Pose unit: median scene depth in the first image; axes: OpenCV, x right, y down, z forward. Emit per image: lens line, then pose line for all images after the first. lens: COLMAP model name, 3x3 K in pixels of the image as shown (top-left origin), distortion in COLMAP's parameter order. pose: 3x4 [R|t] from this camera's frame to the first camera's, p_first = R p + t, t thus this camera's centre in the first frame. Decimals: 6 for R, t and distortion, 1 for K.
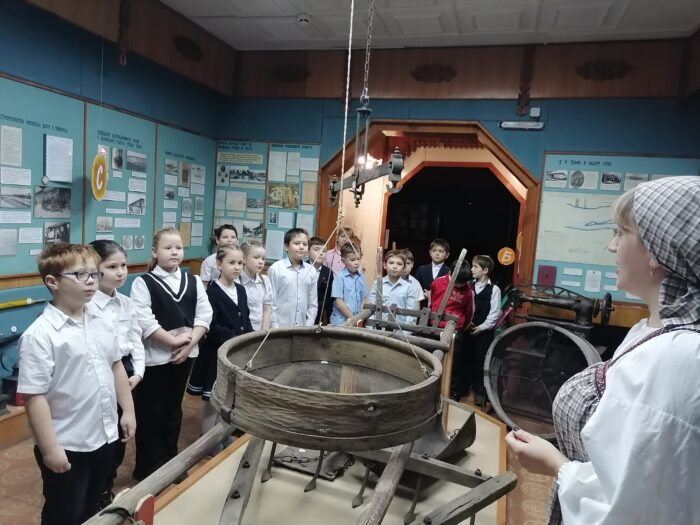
lens RADIAL K [[543.4, 0, 350.0], [0, 543.4, 262.5], [0, 0, 1]] dist [0.163715, -0.283790]
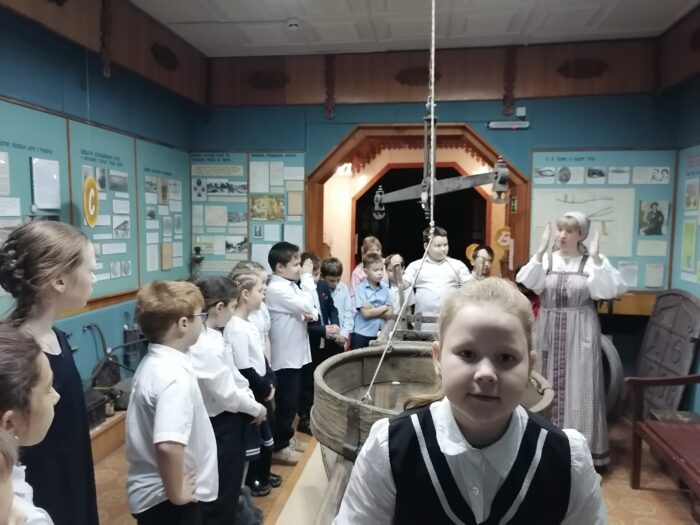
lens RADIAL K [[543.4, 0, 350.0], [0, 543.4, 262.5], [0, 0, 1]] dist [0.163715, -0.283790]
pose [[0.986764, -0.075313, 0.143614, -0.143497], [0.075603, 0.997132, 0.003443, -0.020914], [-0.143461, 0.007461, 0.989628, 0.035543]]
